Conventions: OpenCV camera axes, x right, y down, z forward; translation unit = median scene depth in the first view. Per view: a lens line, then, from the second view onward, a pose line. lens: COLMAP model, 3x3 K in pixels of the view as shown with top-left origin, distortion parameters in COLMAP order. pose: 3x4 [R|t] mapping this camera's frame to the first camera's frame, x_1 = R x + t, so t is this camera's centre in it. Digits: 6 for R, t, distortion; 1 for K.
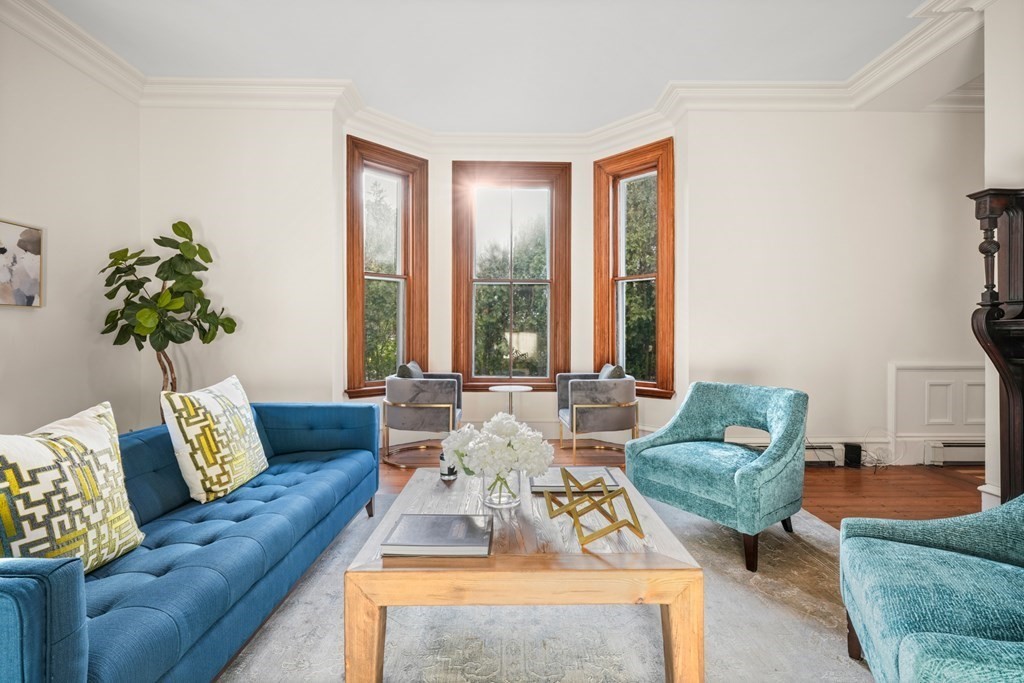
lens RADIAL K [[470.5, 0, 513.8], [0, 470.5, 329.7], [0, 0, 1]] dist [0.001721, -0.000357]
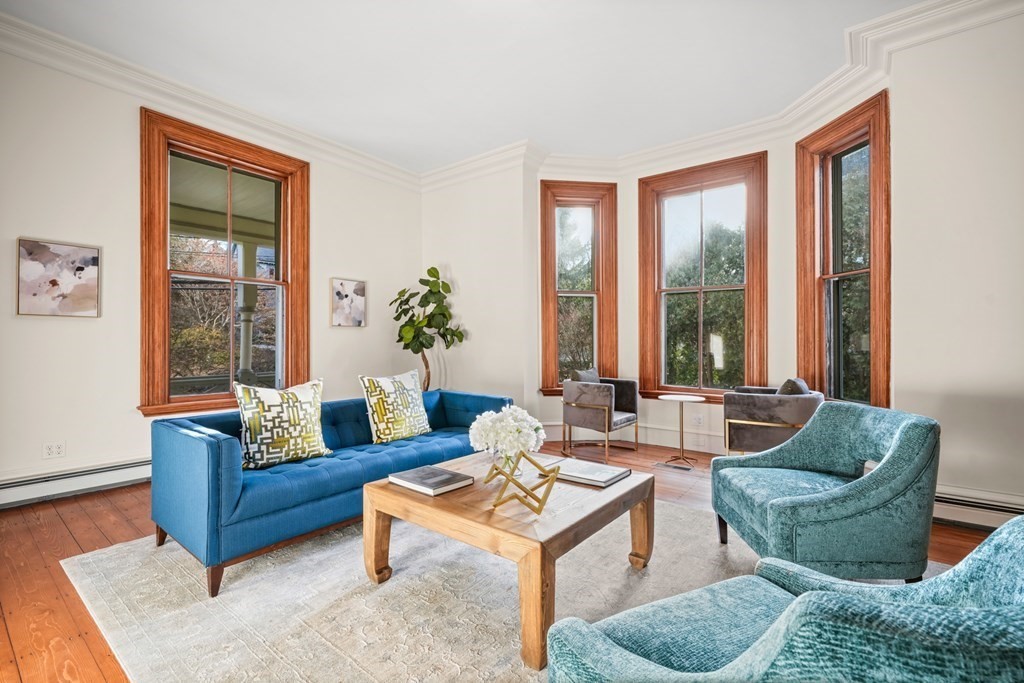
lens RADIAL K [[461.5, 0, 512.0], [0, 461.5, 341.5], [0, 0, 1]] dist [0.002576, 0.000241]
pose [[0.776000, -0.000521, -0.630733, 0.593787], [0.003090, 0.999991, 0.002976, 0.002815], [0.630726, -0.004258, 0.775994, 0.034463]]
